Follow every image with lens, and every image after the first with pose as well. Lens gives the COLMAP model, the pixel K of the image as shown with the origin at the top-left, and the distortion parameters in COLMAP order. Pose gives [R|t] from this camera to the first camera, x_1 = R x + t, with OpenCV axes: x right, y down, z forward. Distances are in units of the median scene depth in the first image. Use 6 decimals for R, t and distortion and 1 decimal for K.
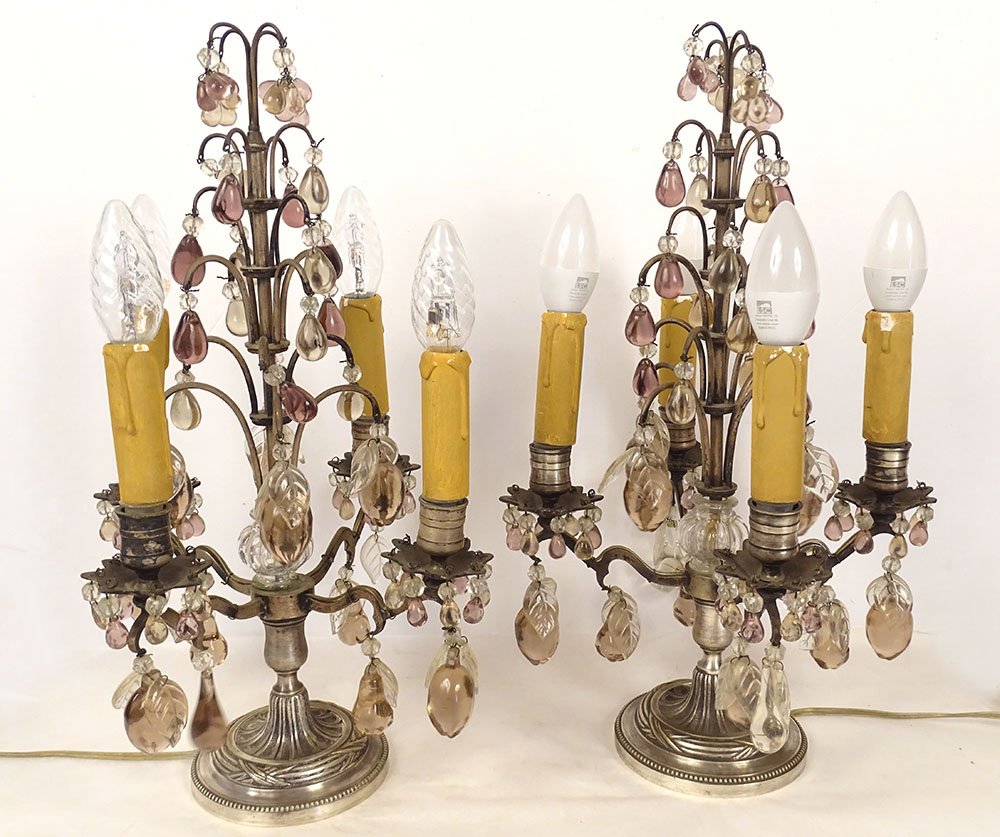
lens RADIAL K [[1104.6, 0, 500.0], [0, 1104.6, 418.5], [0, 0, 1]] dist [0.038255, -0.005558]
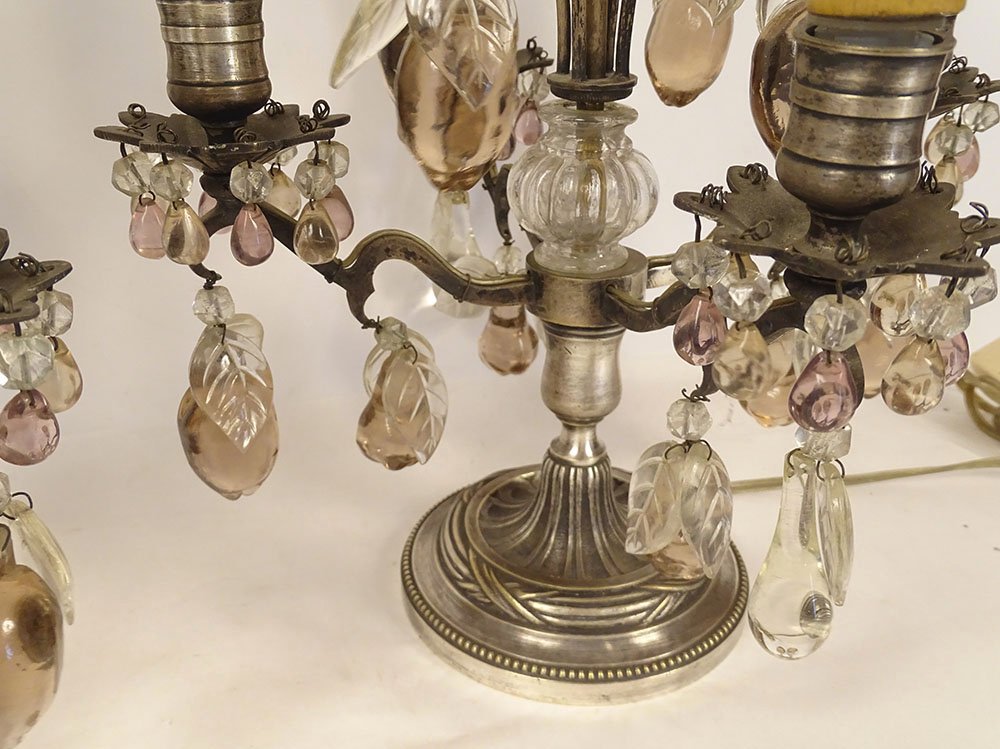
lens RADIAL K [[987.9, 0, 468.7], [0, 987.9, 402.9], [0, 0, 1]] dist [0.036456, 0.000824]
pose [[0.962834, -0.118893, 0.242518, 0.032365], [0.058017, 0.967985, 0.244213, 0.091225], [-0.263789, -0.221066, 0.938906, 0.624314]]
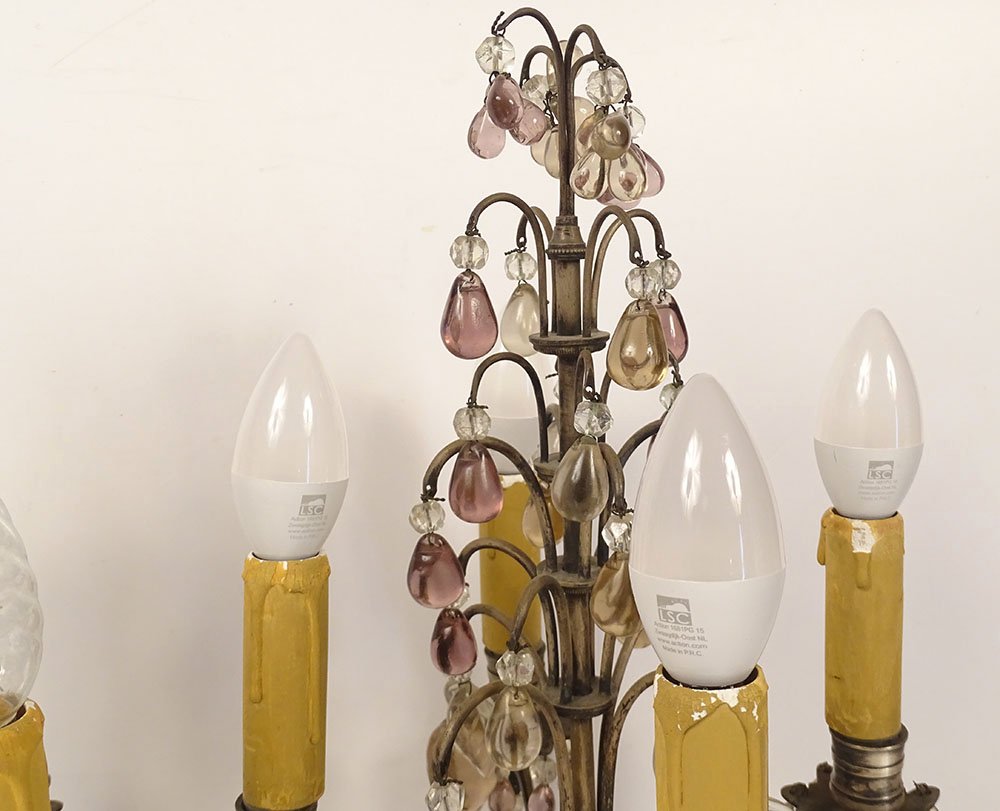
lens RADIAL K [[1092.7, 0, 536.6], [0, 1092.7, 401.9], [0, 0, 1]] dist [0.020133, -0.002361]
pose [[0.985485, -0.046958, 0.163137, 0.094342], [0.054518, 0.997622, -0.042178, -0.140000], [-0.160768, 0.050460, 0.985701, 0.464623]]
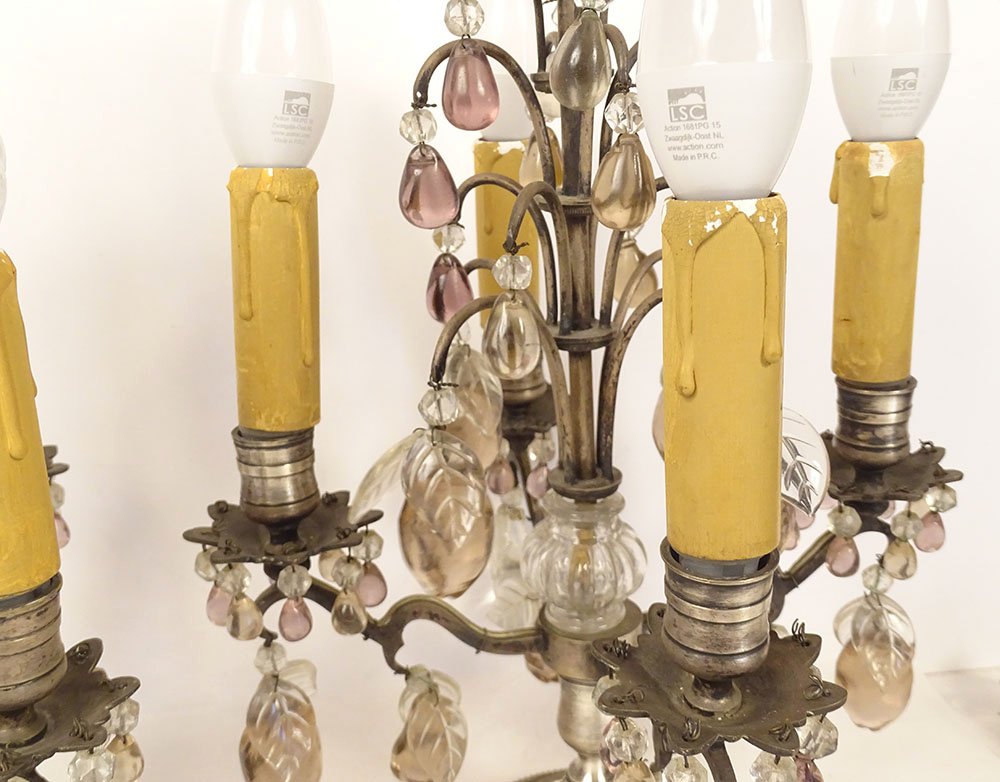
lens RADIAL K [[1025.0, 0, 500.0], [0, 1025.0, 391.0], [0, 0, 1]] dist [0.013729, -0.004260]
pose [[0.990082, -0.069245, 0.122240, 0.096980], [0.060770, 0.995570, 0.071751, -0.022447], [-0.126666, -0.063611, 0.989904, 0.518854]]
